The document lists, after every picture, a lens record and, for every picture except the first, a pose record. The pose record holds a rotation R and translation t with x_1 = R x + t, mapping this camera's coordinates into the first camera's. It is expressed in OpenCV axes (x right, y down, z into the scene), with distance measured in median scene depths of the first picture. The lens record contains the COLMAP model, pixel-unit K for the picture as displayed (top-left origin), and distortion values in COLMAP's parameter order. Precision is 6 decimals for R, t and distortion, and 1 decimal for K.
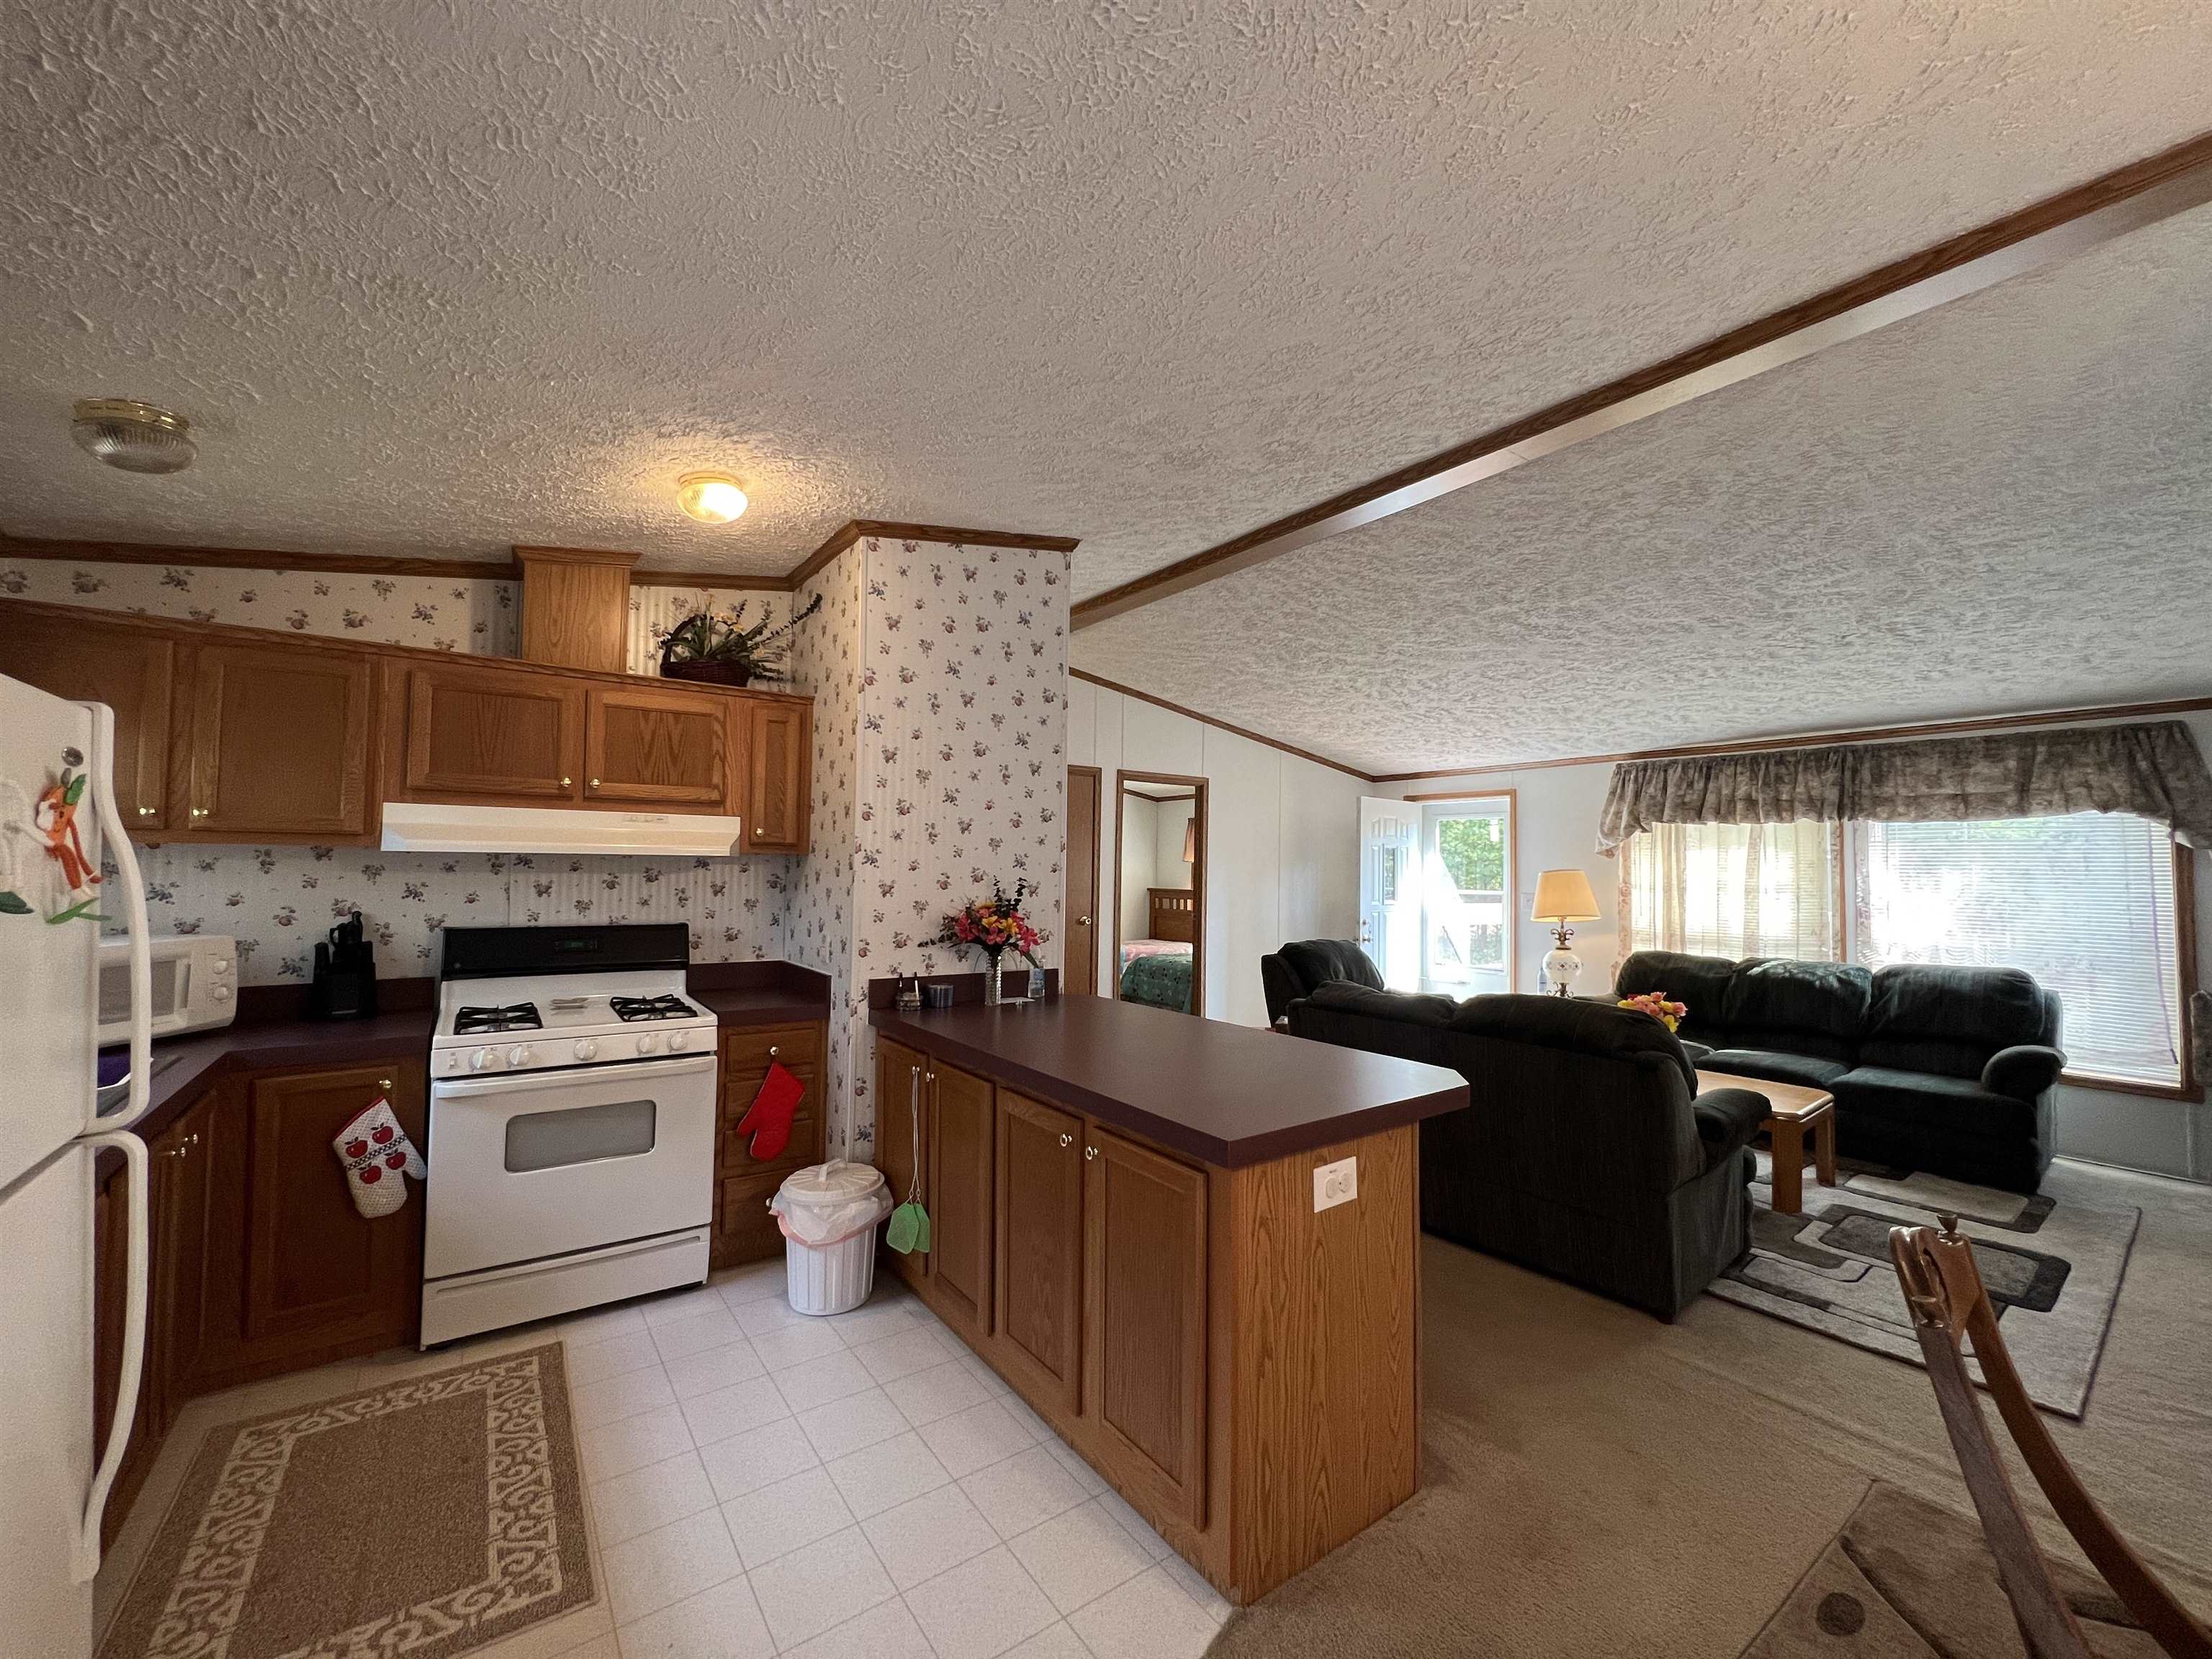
lens RADIAL K [[887.3, 0, 1105.3], [0, 887.3, 834.1], [0, 0, 1]] dist [-0.001796, 0.000457]
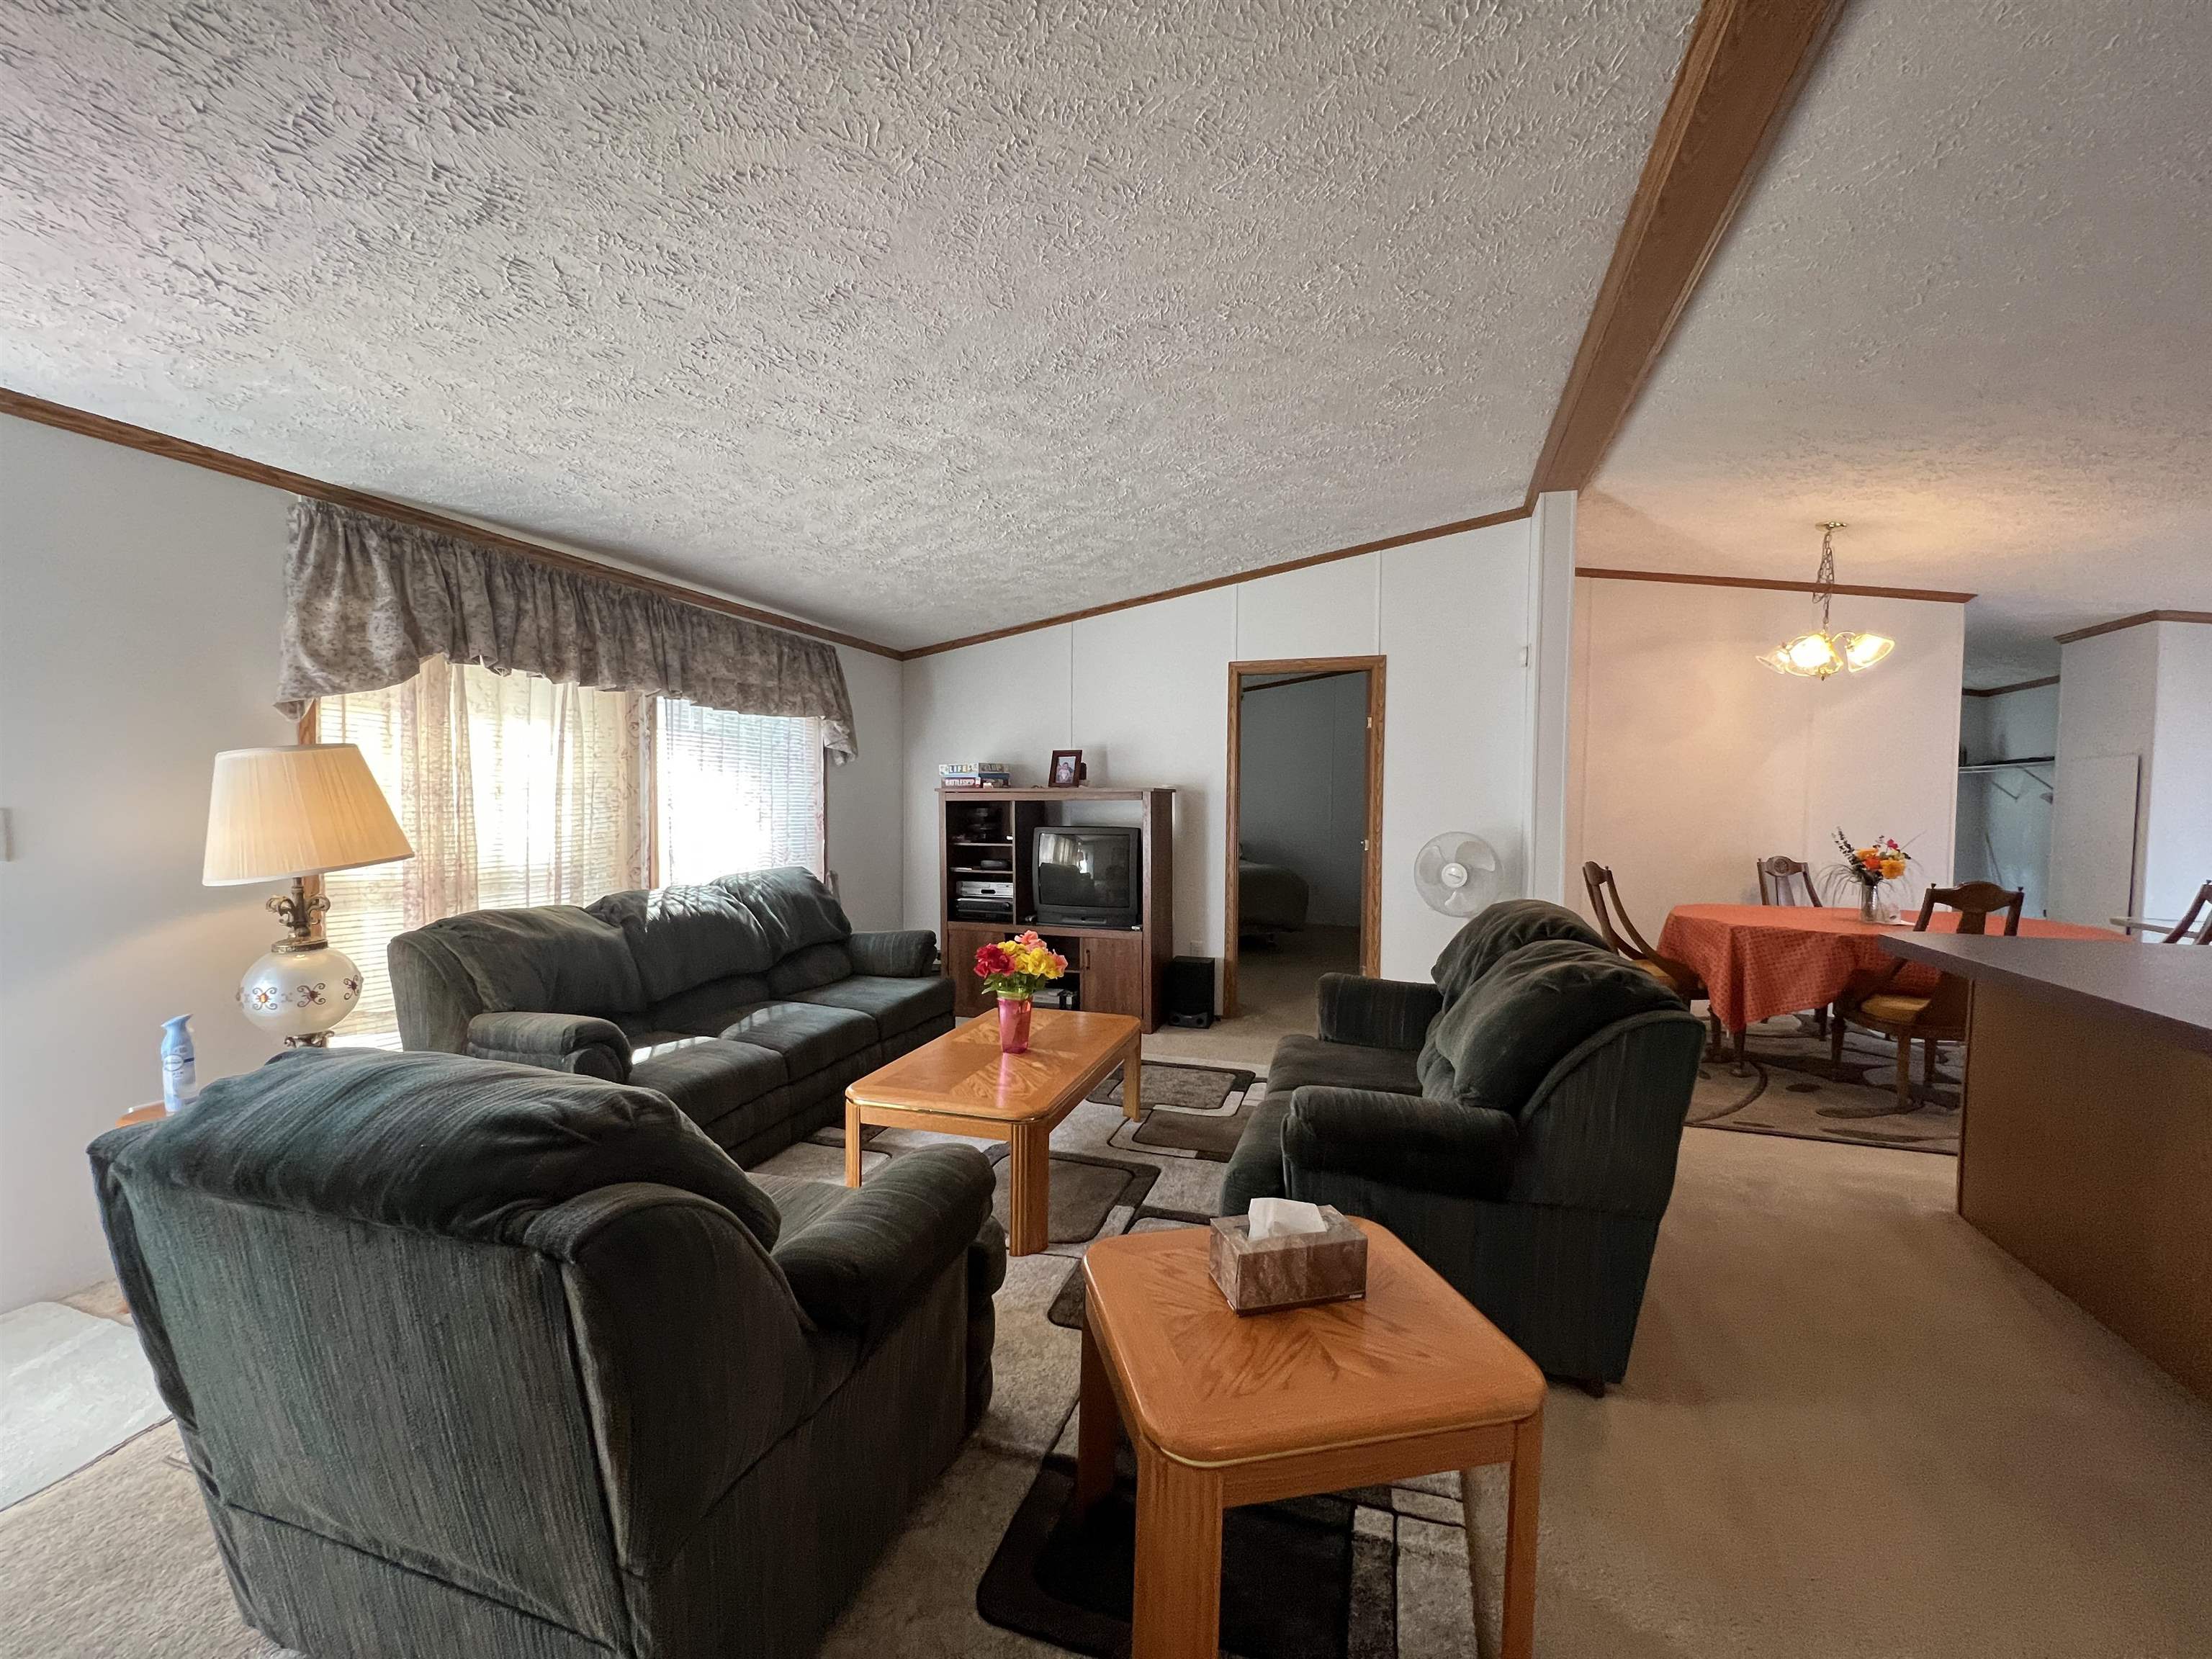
lens RADIAL K [[887.3, 0, 1109.6], [0, 887.3, 834.3], [0, 0, 1]] dist [-0.001796, 0.000457]
pose [[-0.573608, -0.052424, 0.817451, -0.004086], [-0.054150, 0.998194, 0.026017, 0.088320], [-0.817338, -0.029341, -0.575411, 1.630143]]
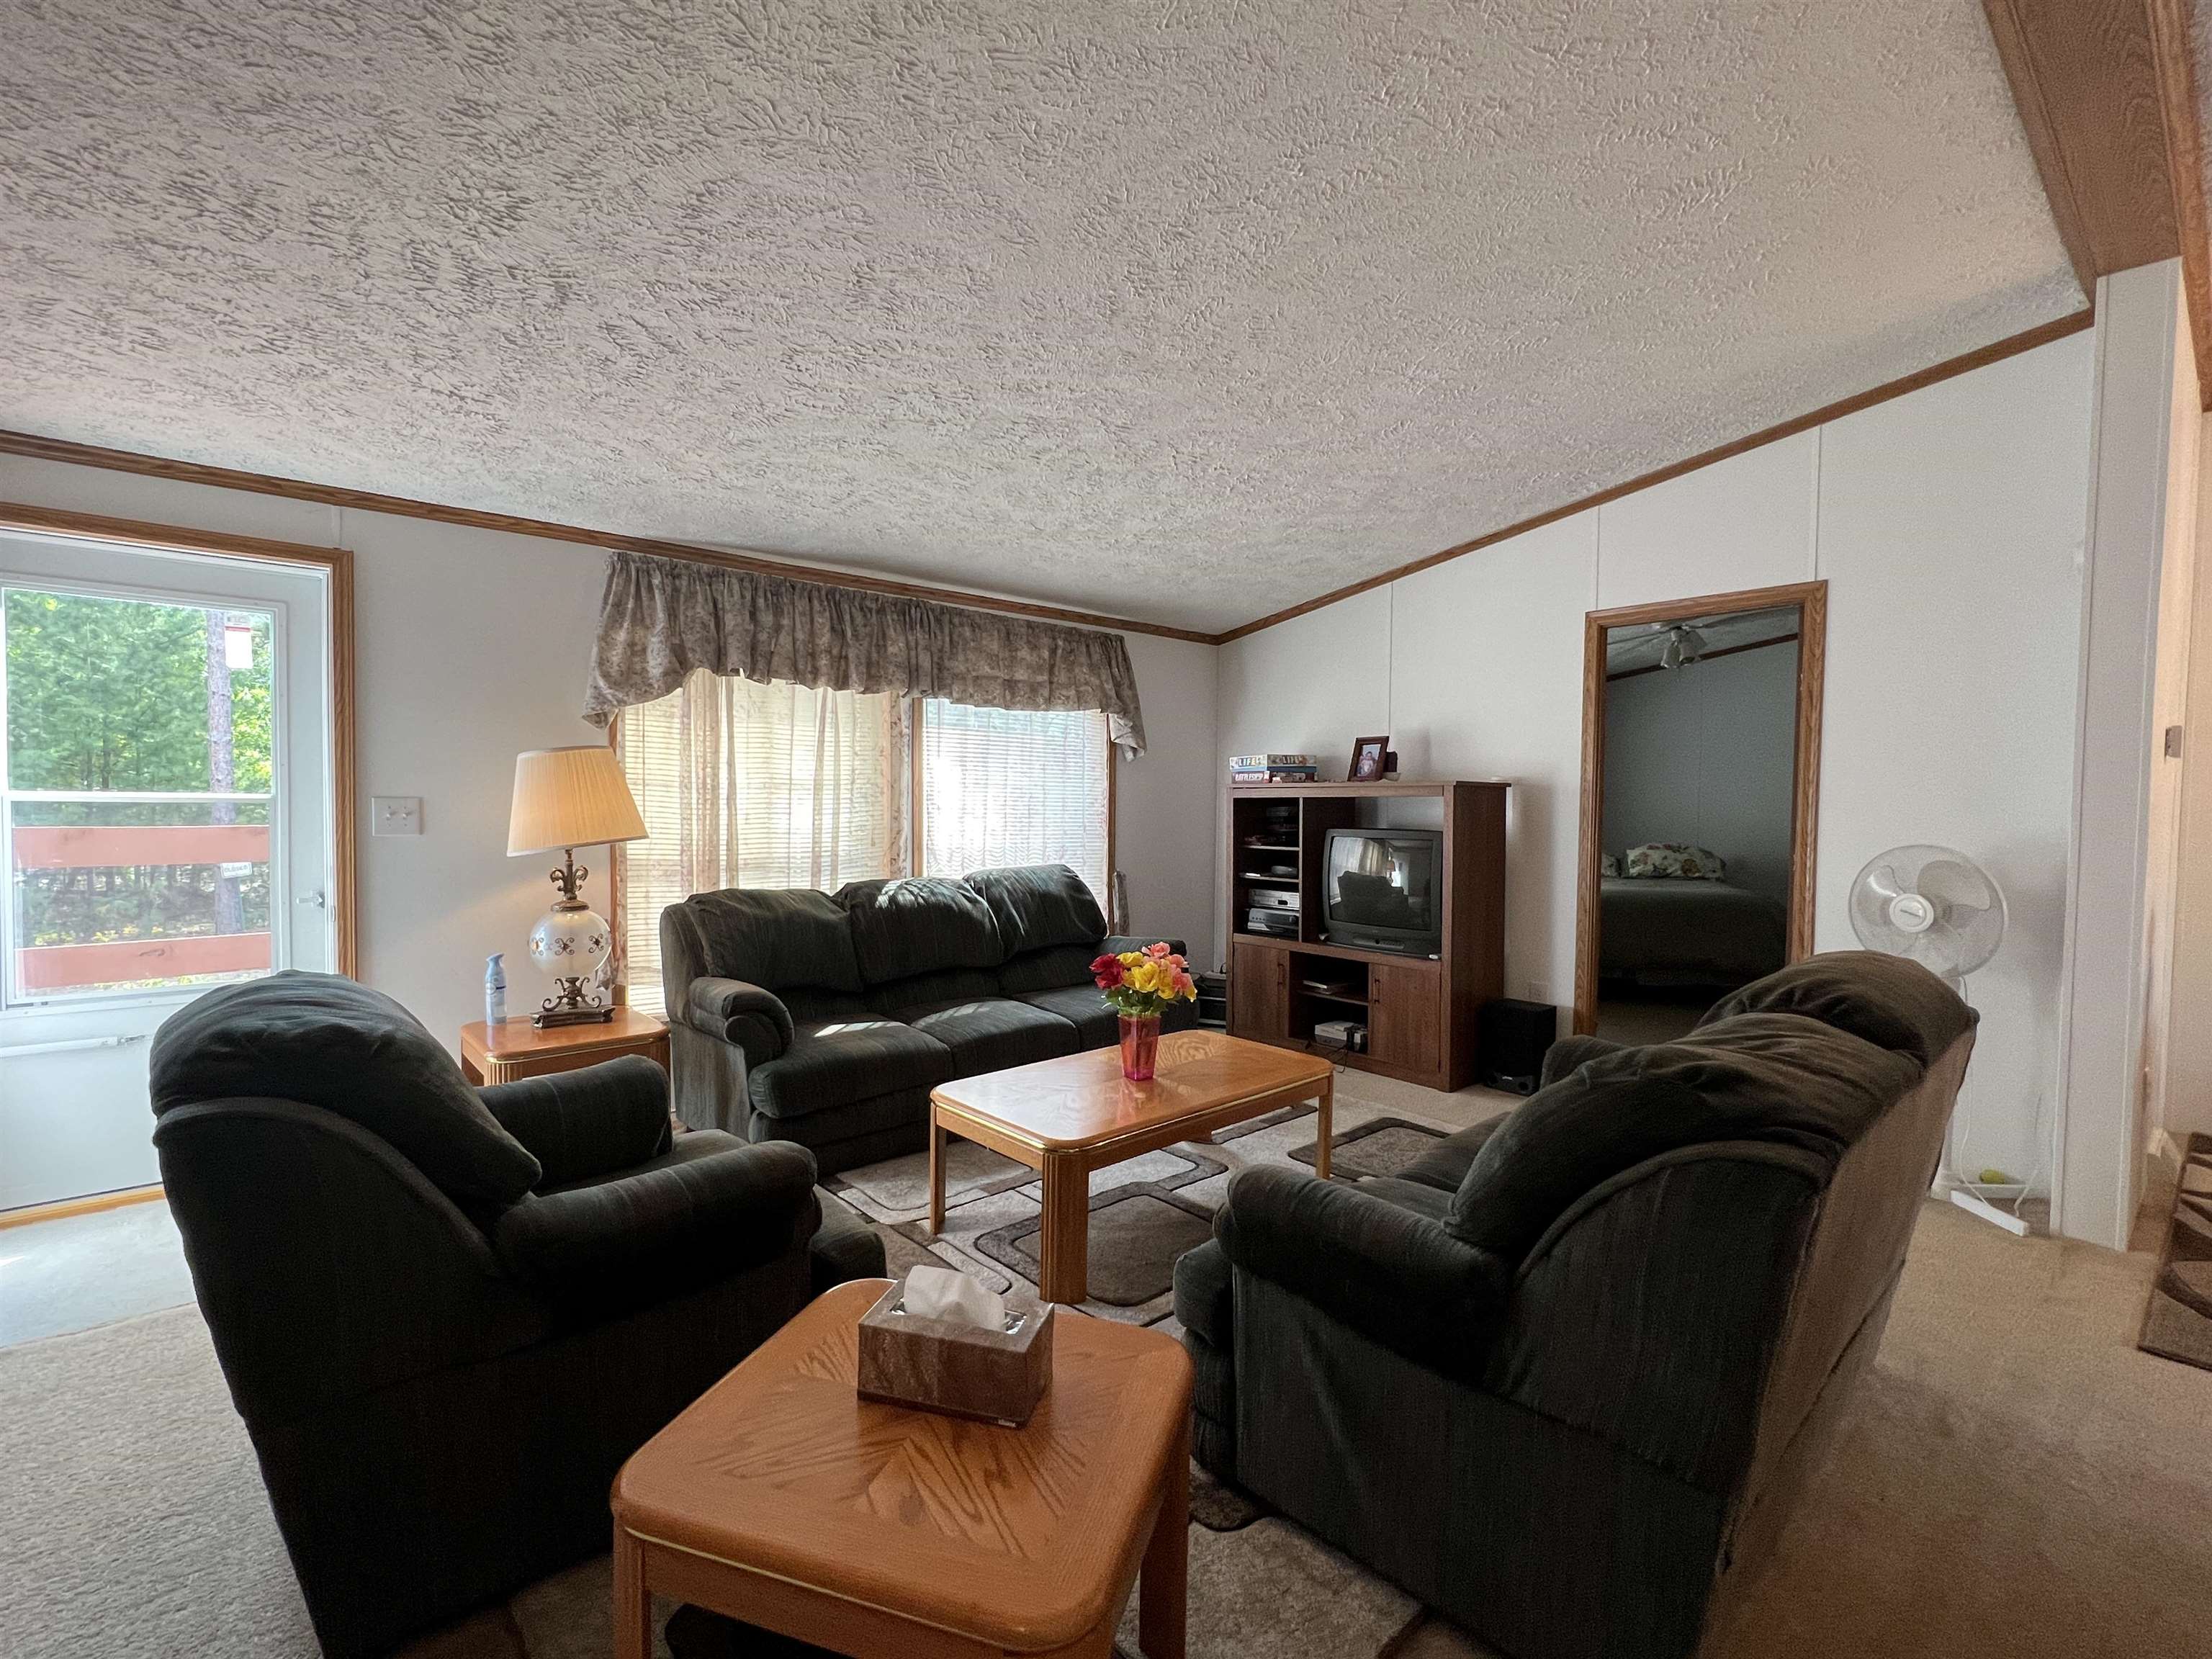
lens RADIAL K [[984.7, 0, 1110.2], [0, 984.7, 834.8], [0, 0, 1]] dist [-0.002654, 0.001693]
pose [[-0.080820, -0.053499, 0.995292, -0.081716], [-0.056104, 0.997219, 0.049047, 0.079216], [-0.995148, -0.051876, -0.083597, 1.309373]]
